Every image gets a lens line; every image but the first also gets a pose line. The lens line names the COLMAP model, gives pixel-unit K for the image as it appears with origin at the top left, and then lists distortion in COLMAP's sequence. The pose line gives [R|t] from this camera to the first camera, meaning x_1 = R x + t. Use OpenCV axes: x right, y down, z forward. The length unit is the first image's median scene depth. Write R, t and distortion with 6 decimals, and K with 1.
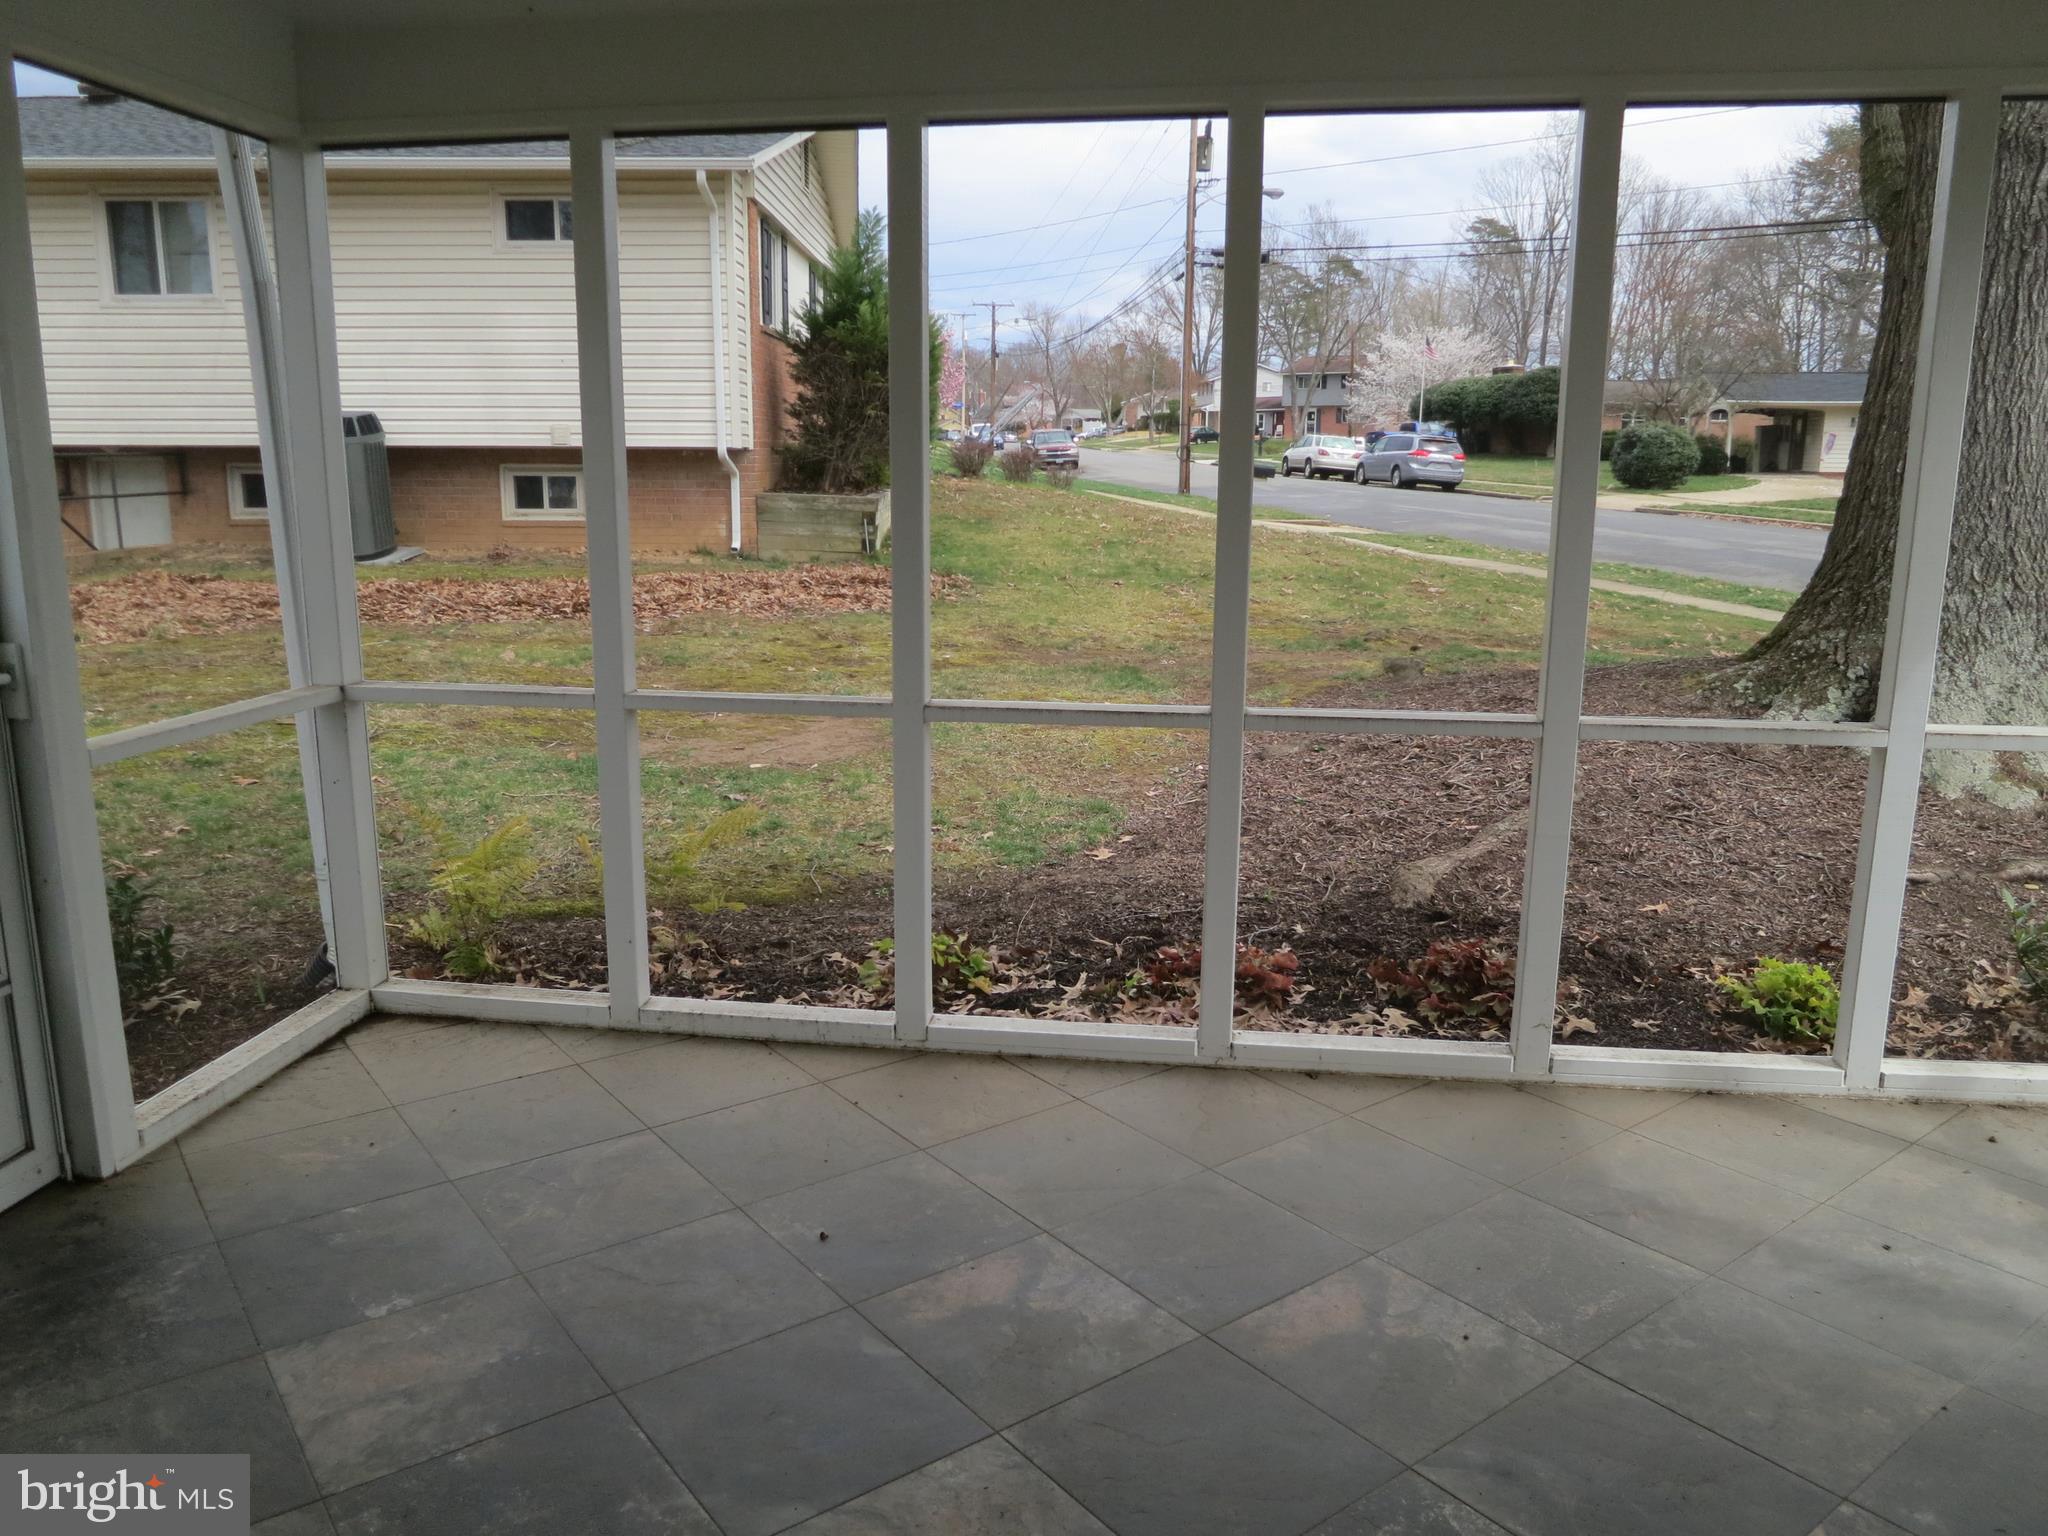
lens RADIAL K [[1476.5, 0, 1075.1], [0, 1476.5, 778.3], [0, 0, 1]] dist [-0.034270, 0.002649]
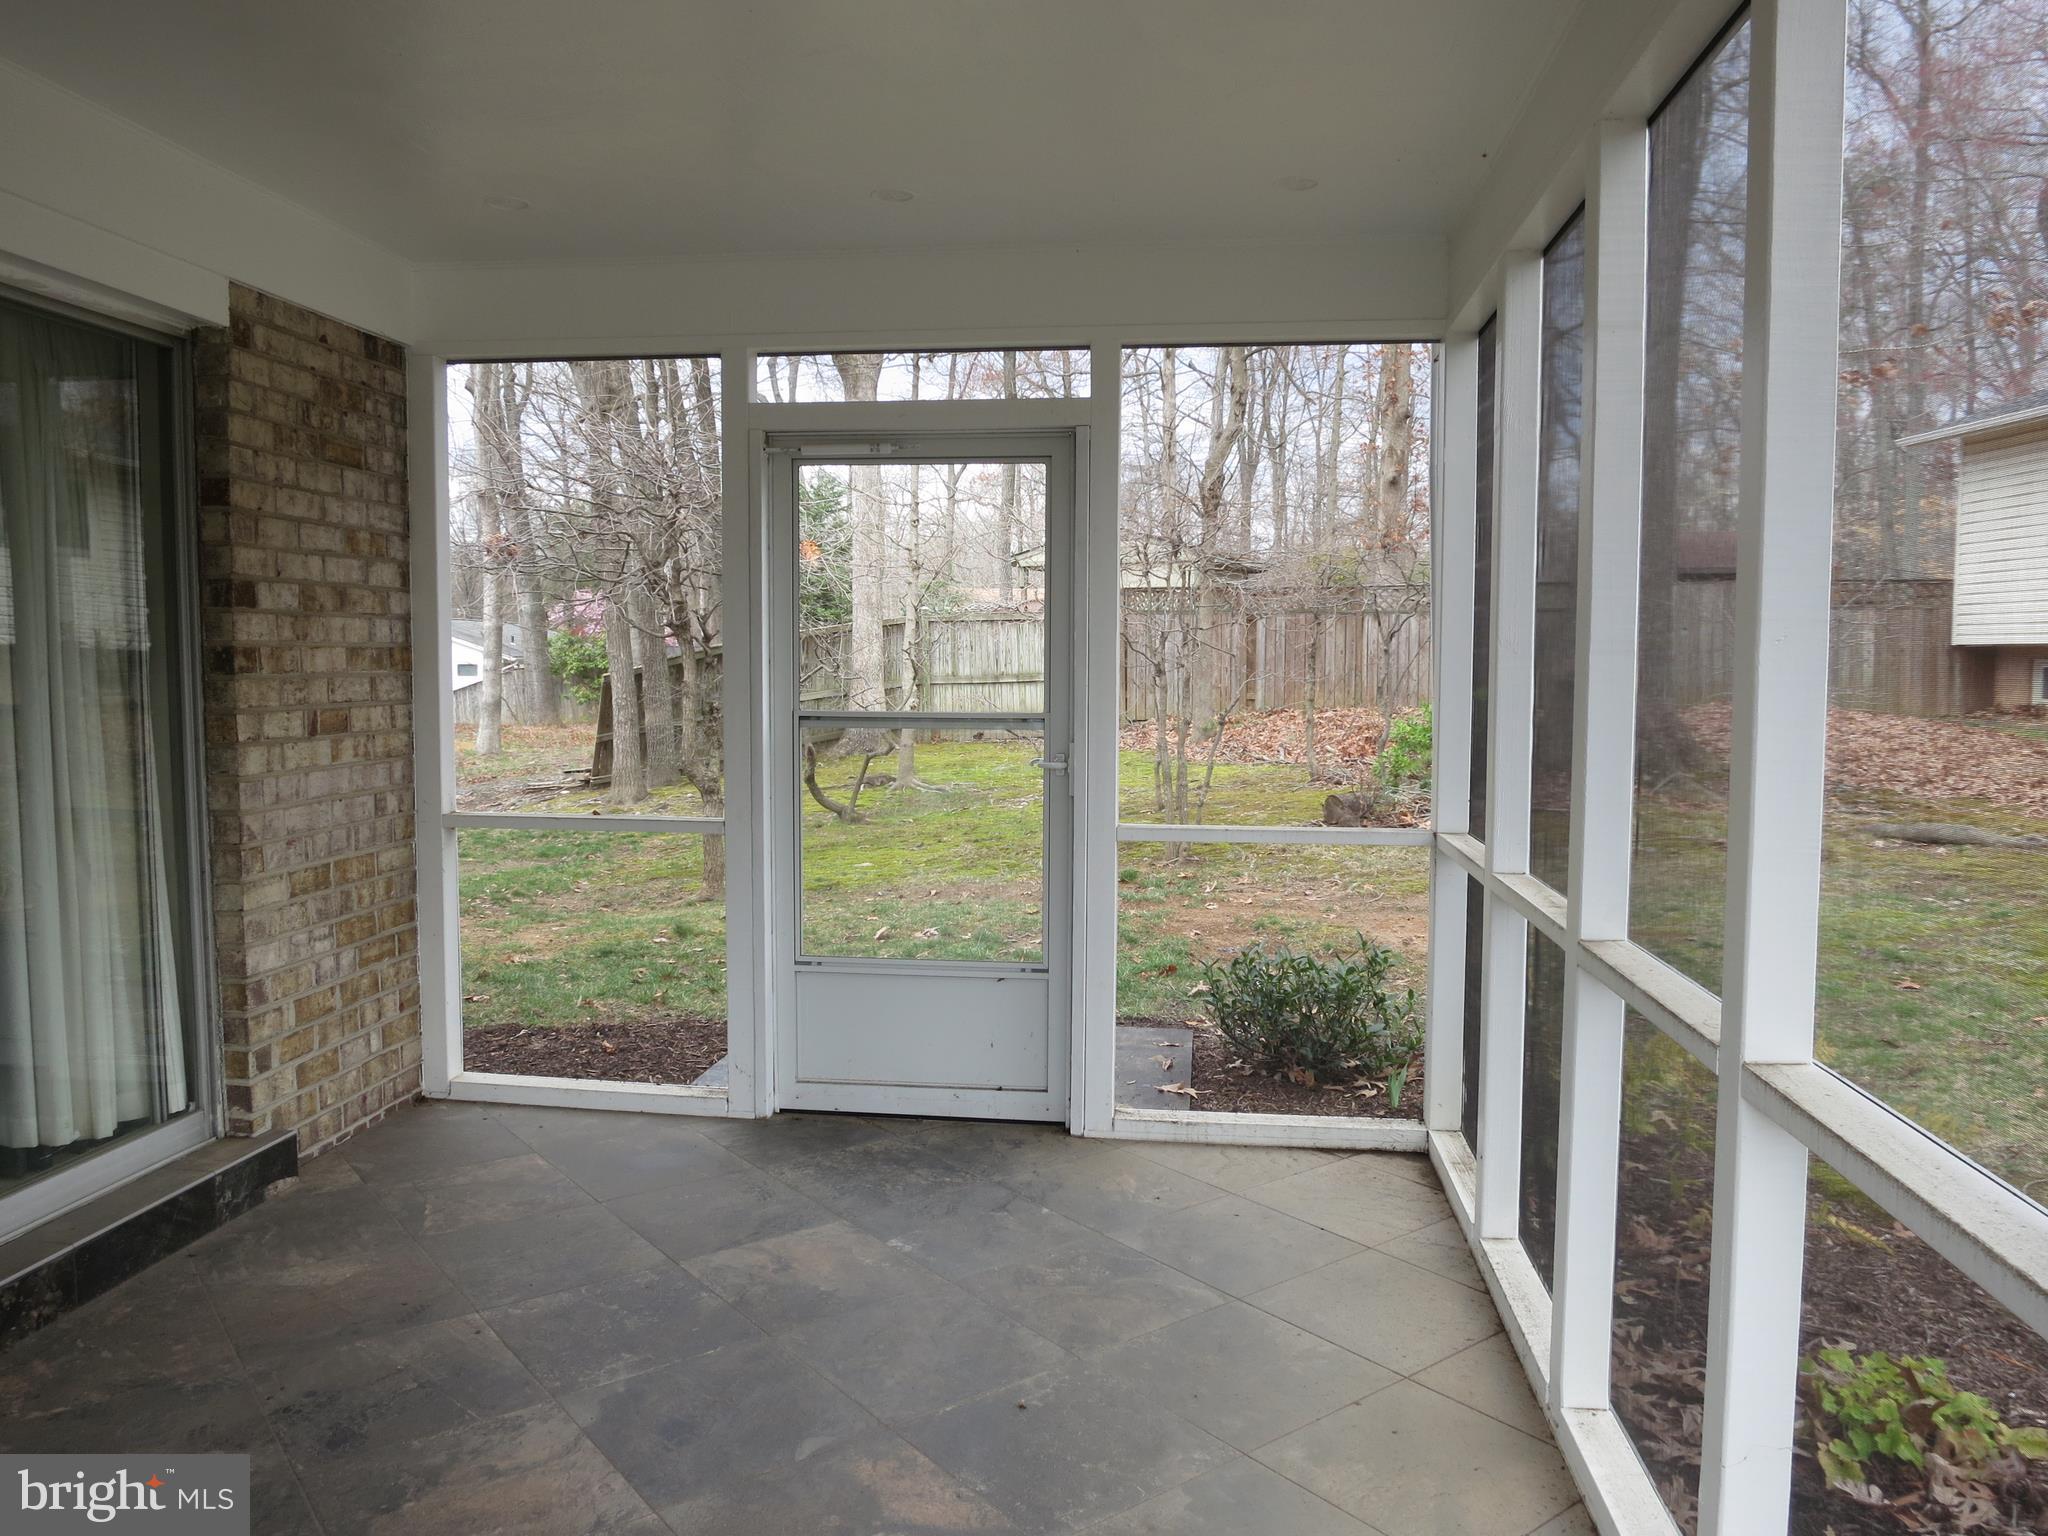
lens RADIAL K [[1476.5, 0, 1075.1], [0, 1476.5, 778.3], [0, 0, 1]] dist [-0.034270, 0.002649]
pose [[0.015122, 0.067631, -0.997596, 0.685112], [-0.216189, 0.974331, 0.062776, -0.142590], [0.976234, 0.214720, 0.029355, 0.814783]]
